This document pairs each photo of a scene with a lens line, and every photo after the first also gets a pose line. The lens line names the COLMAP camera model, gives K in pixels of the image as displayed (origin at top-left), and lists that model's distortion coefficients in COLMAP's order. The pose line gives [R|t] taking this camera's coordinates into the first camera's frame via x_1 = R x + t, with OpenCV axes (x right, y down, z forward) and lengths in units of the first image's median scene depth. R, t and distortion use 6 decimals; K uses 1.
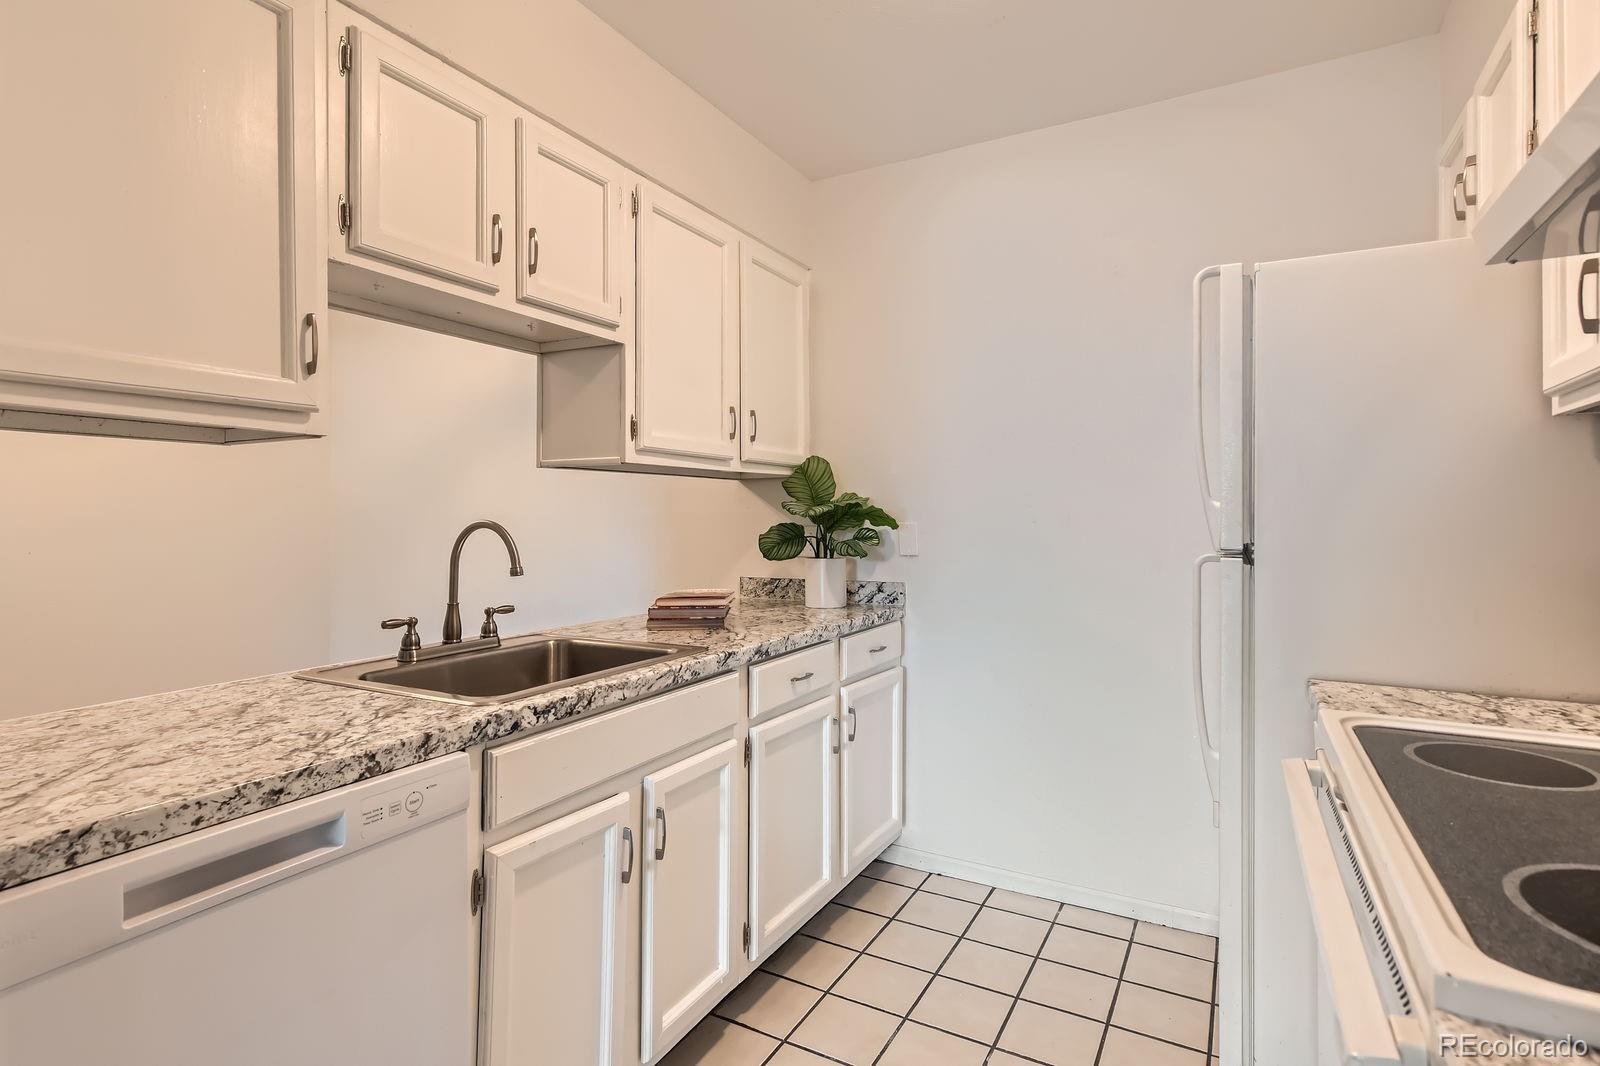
lens RADIAL K [[793.5, 0, 797.3], [0, 793.5, 500.2], [0, 0, 1]] dist [0.001100, -0.000489]
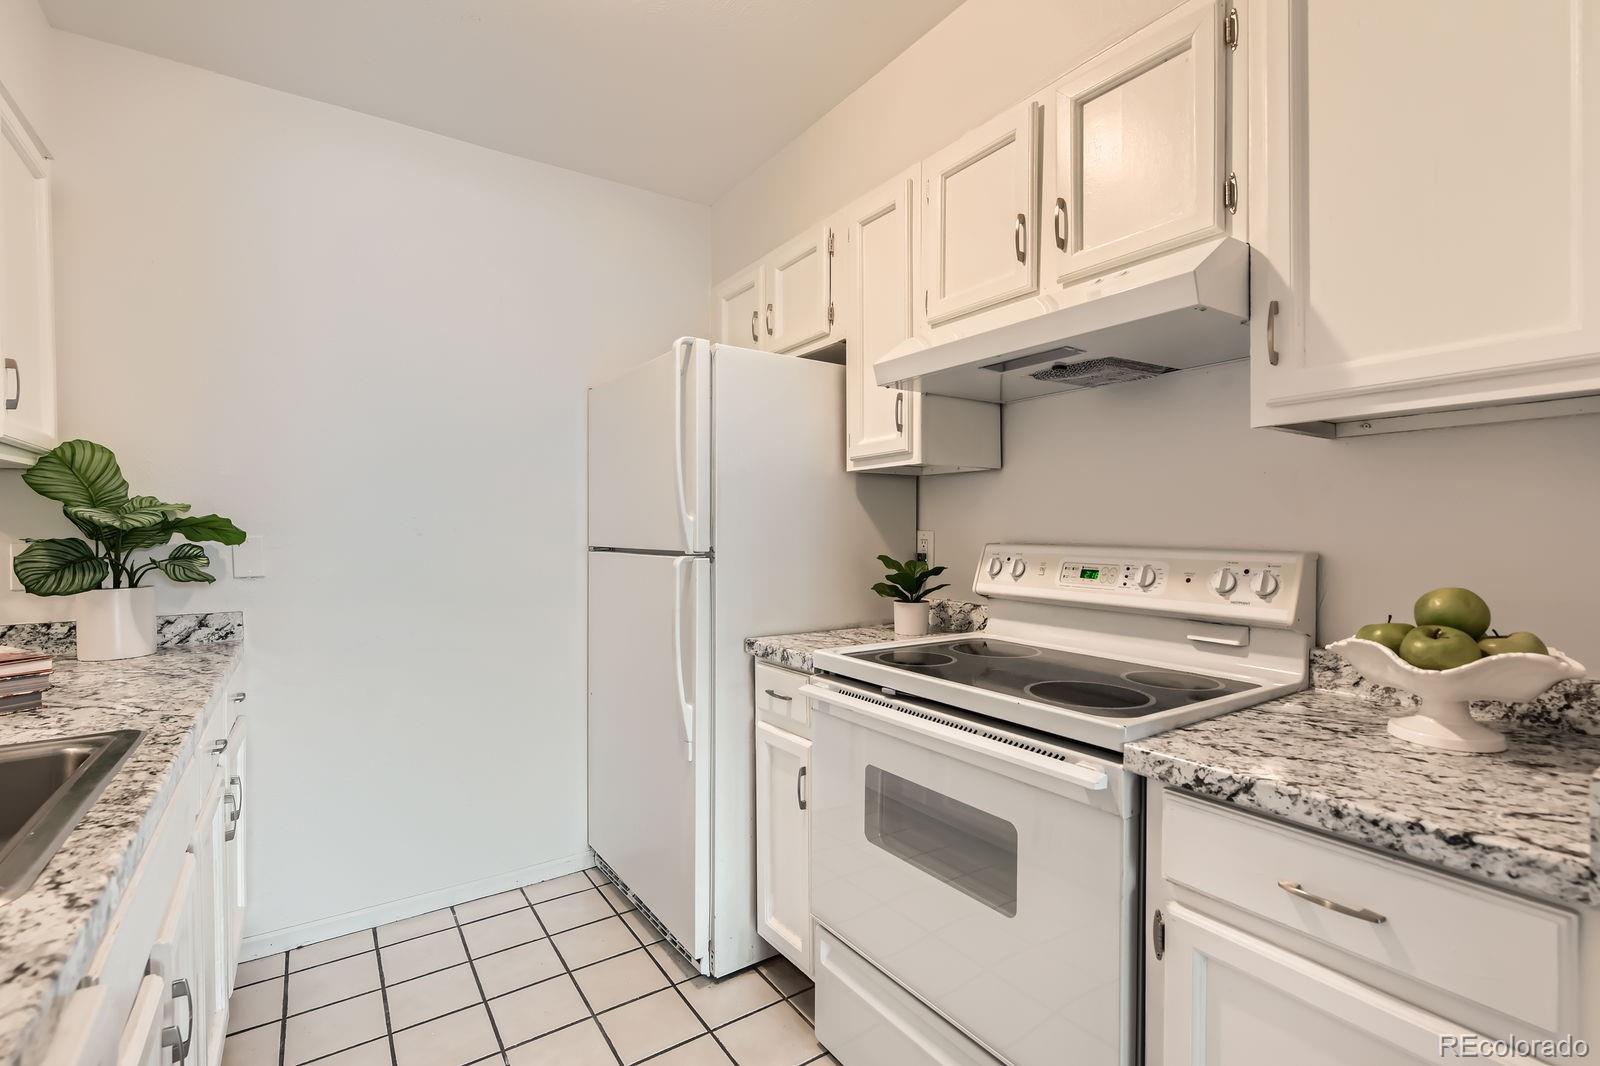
lens RADIAL K [[724.8, 0, 800.0], [0, 724.8, 533.0], [0, 0, 1]] dist [0.007594, -0.000276]
pose [[0.446403, -0.004573, 0.894820, -0.270361], [-0.016920, 0.999765, 0.013550, 0.005453], [-0.894672, -0.021189, 0.446221, 0.169779]]
